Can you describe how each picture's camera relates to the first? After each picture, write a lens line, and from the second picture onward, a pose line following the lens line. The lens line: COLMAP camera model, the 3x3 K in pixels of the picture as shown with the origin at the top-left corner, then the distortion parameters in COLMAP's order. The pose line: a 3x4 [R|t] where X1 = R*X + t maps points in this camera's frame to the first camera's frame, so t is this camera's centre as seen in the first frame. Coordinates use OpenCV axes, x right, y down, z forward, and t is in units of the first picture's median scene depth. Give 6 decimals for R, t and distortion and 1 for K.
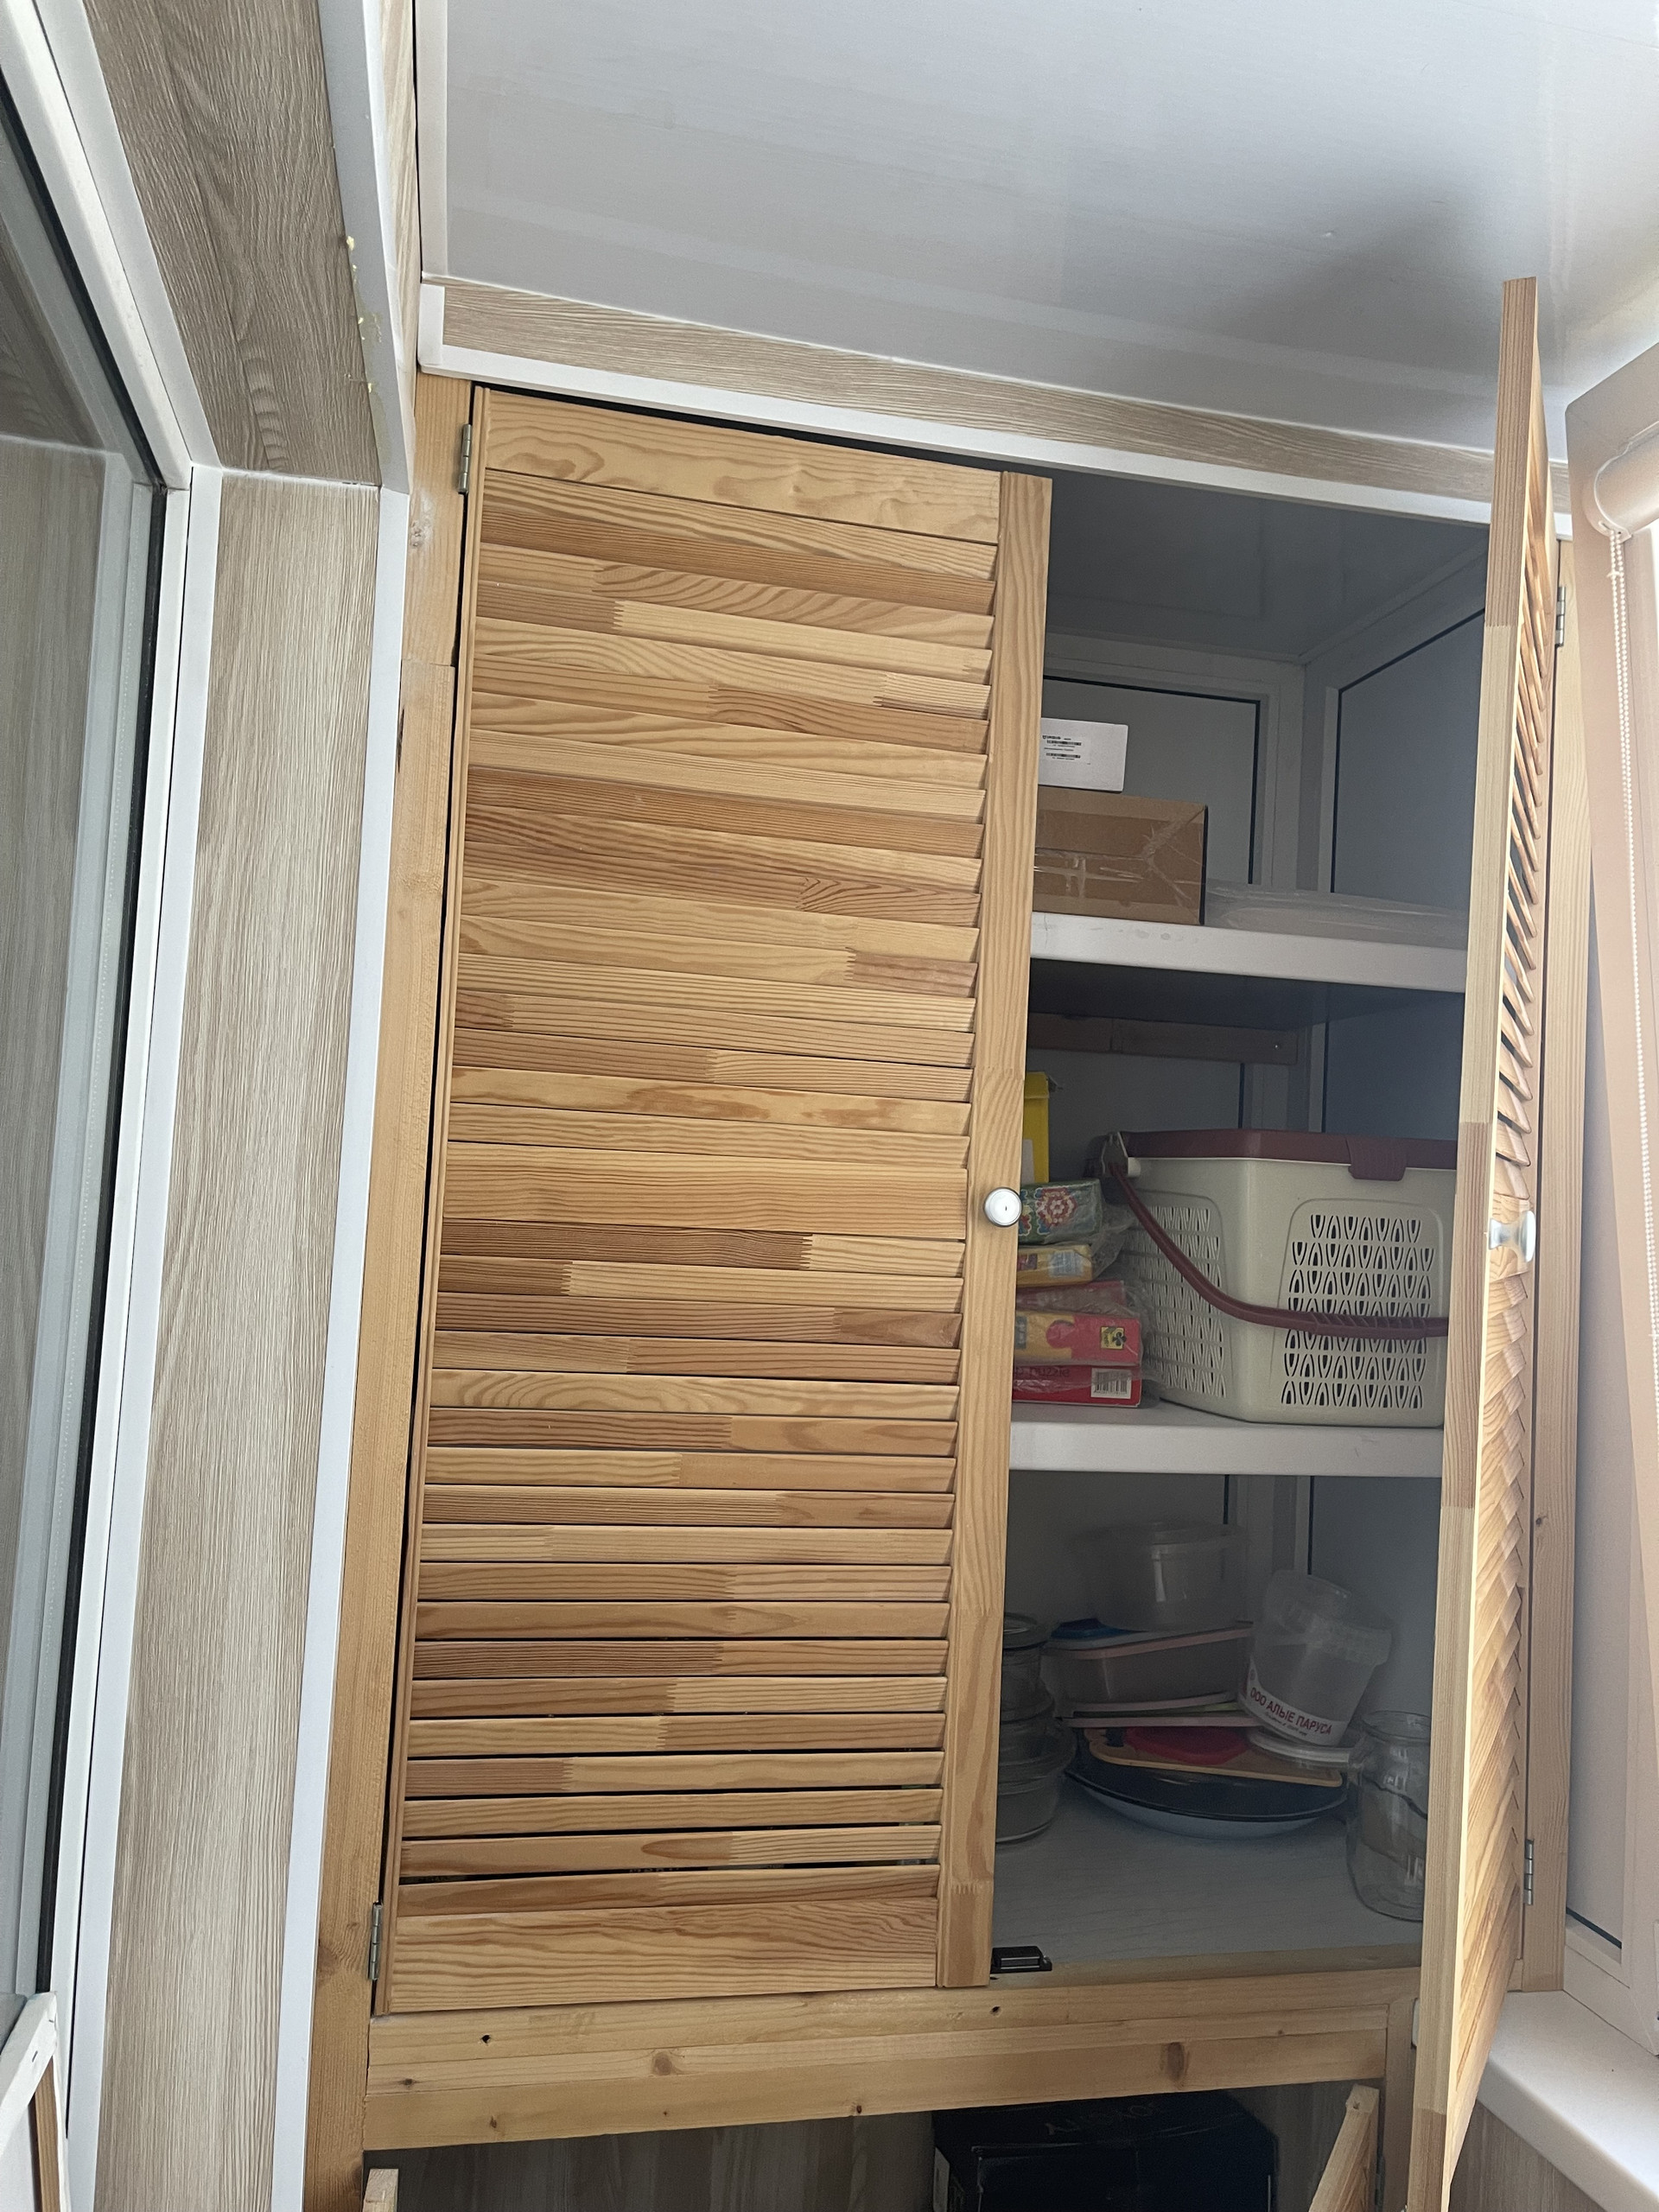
lens RADIAL K [[1650.7, 0, 825.0], [0, 1650.7, 1104.3], [0, 0, 1]] dist [0.064084, -0.097494]
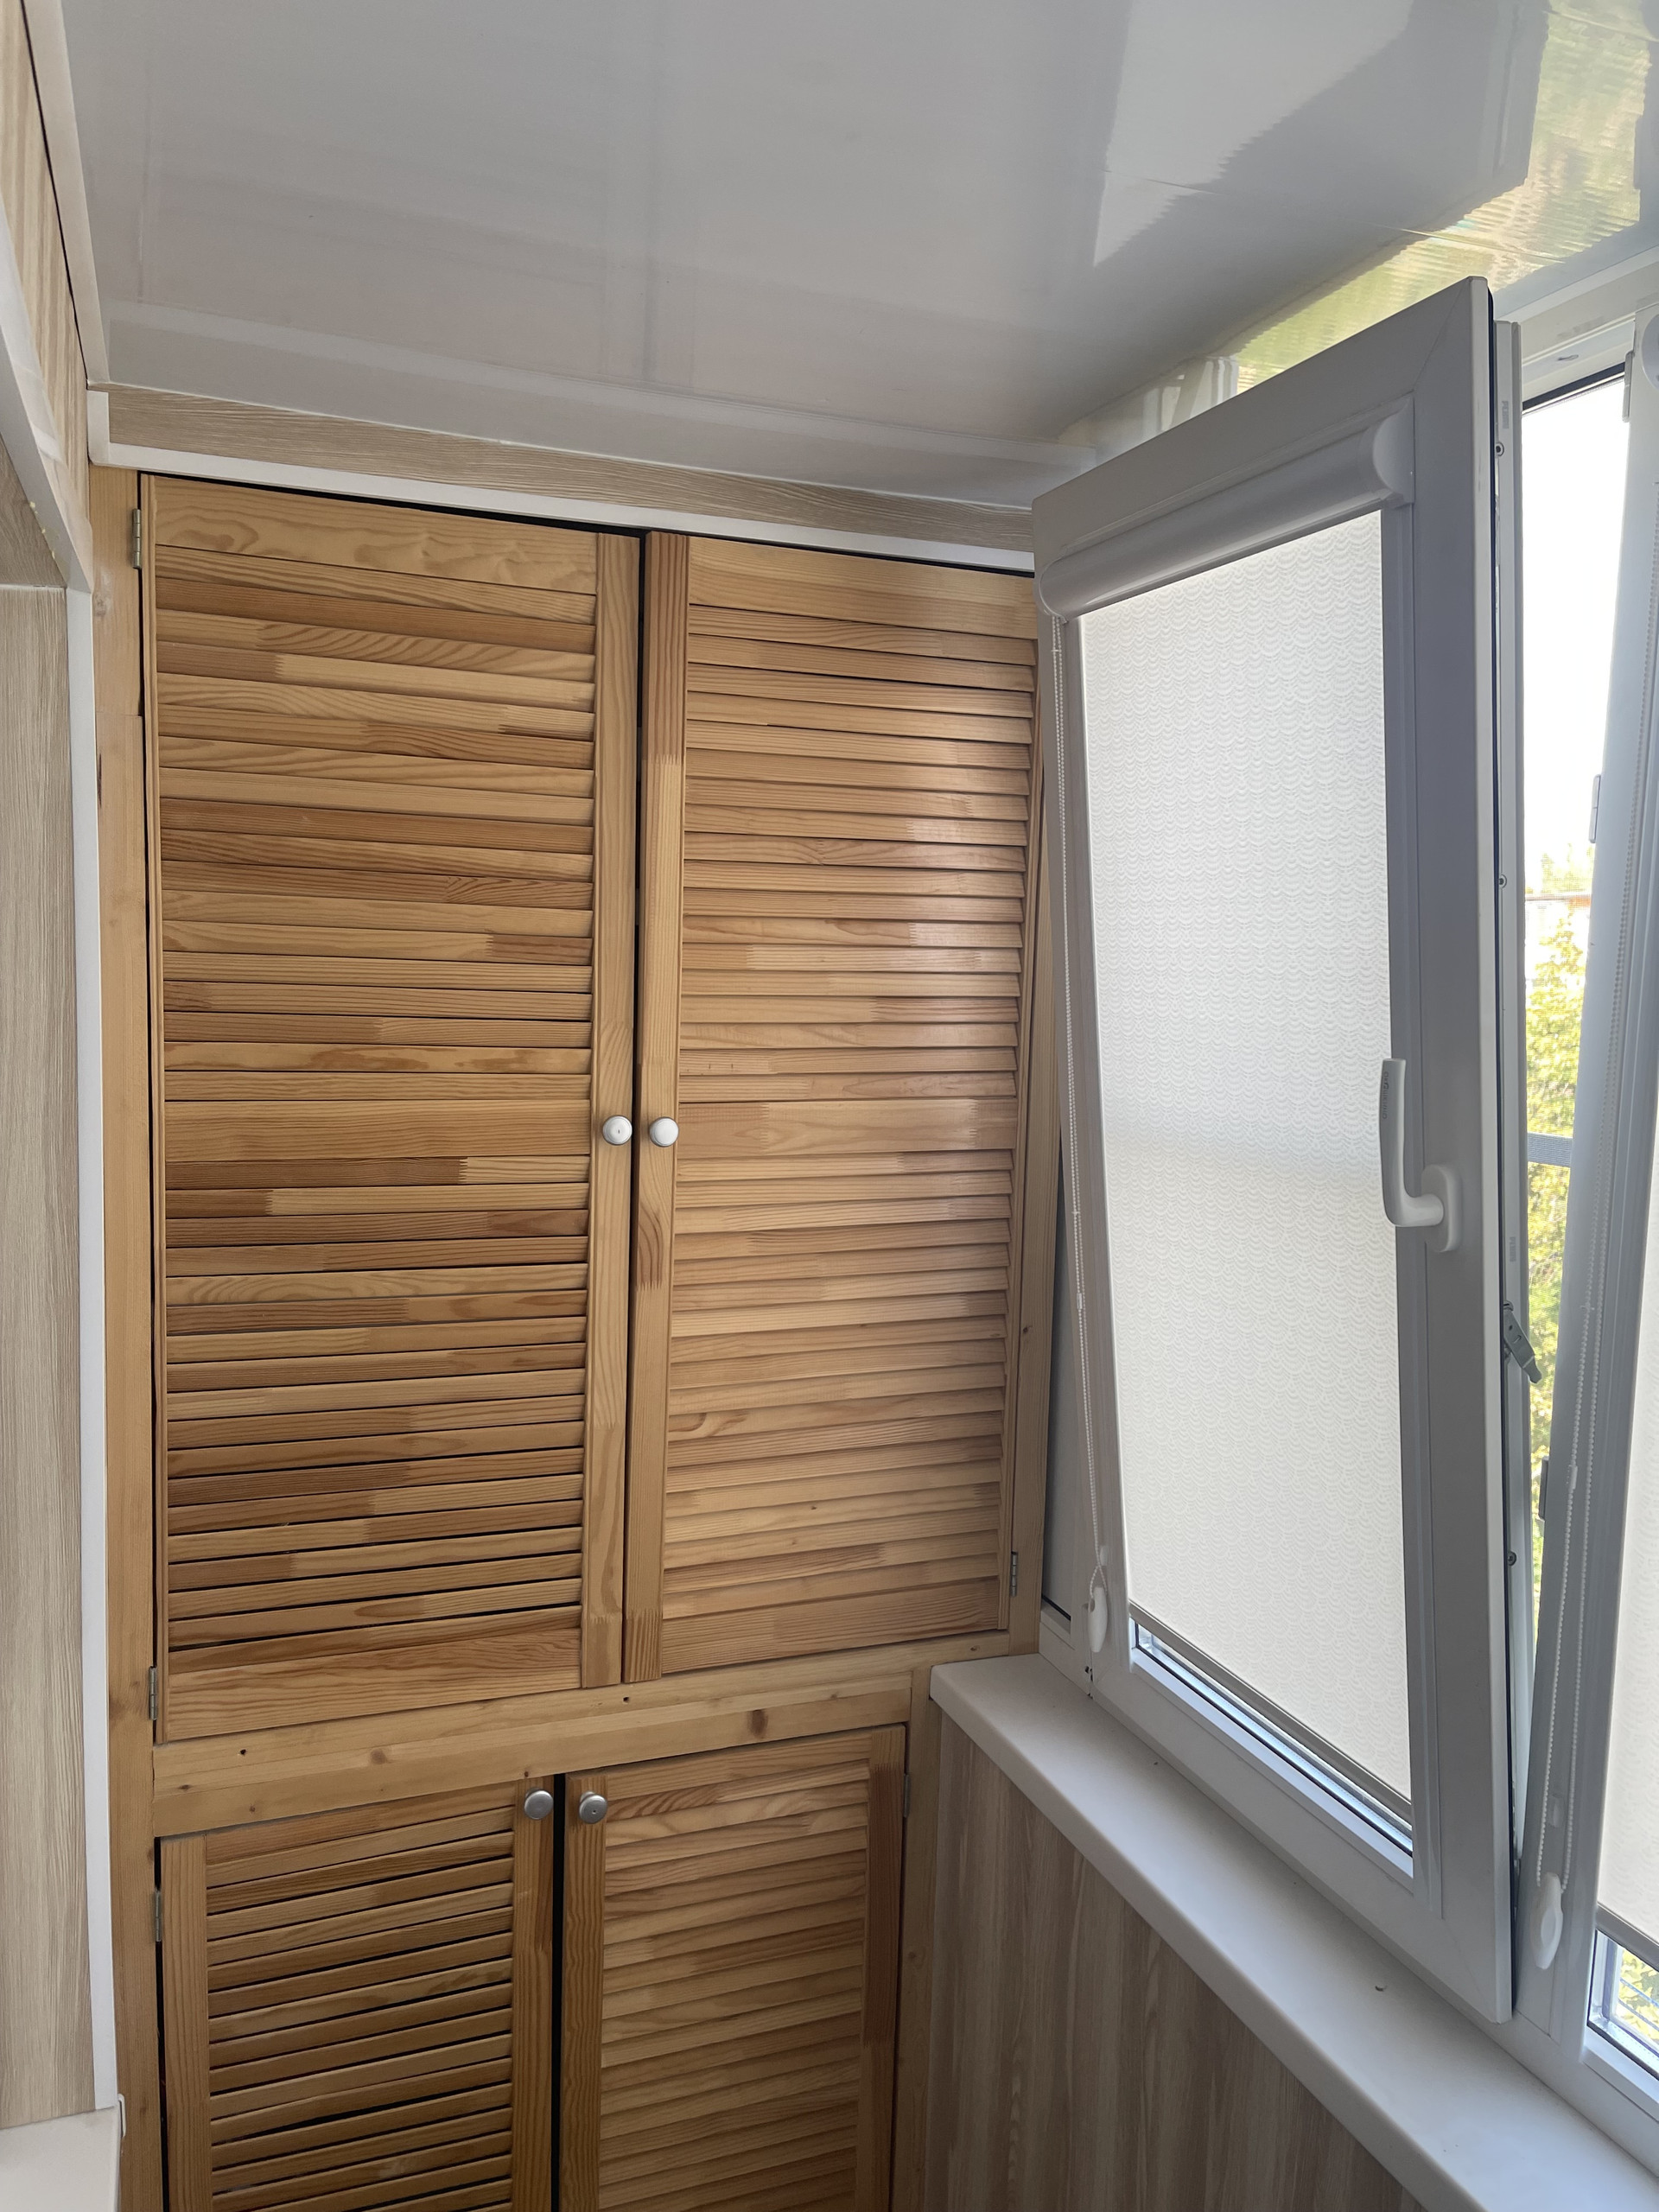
lens RADIAL K [[1650.7, 0, 827.5], [0, 1650.7, 1106.6], [0, 0, 1]] dist [0.064084, -0.097494]
pose [[0.989551, -0.035868, 0.139650, 0.094966], [0.014033, 0.987924, 0.154303, -0.161724], [-0.143498, -0.150731, 0.978105, -0.314883]]
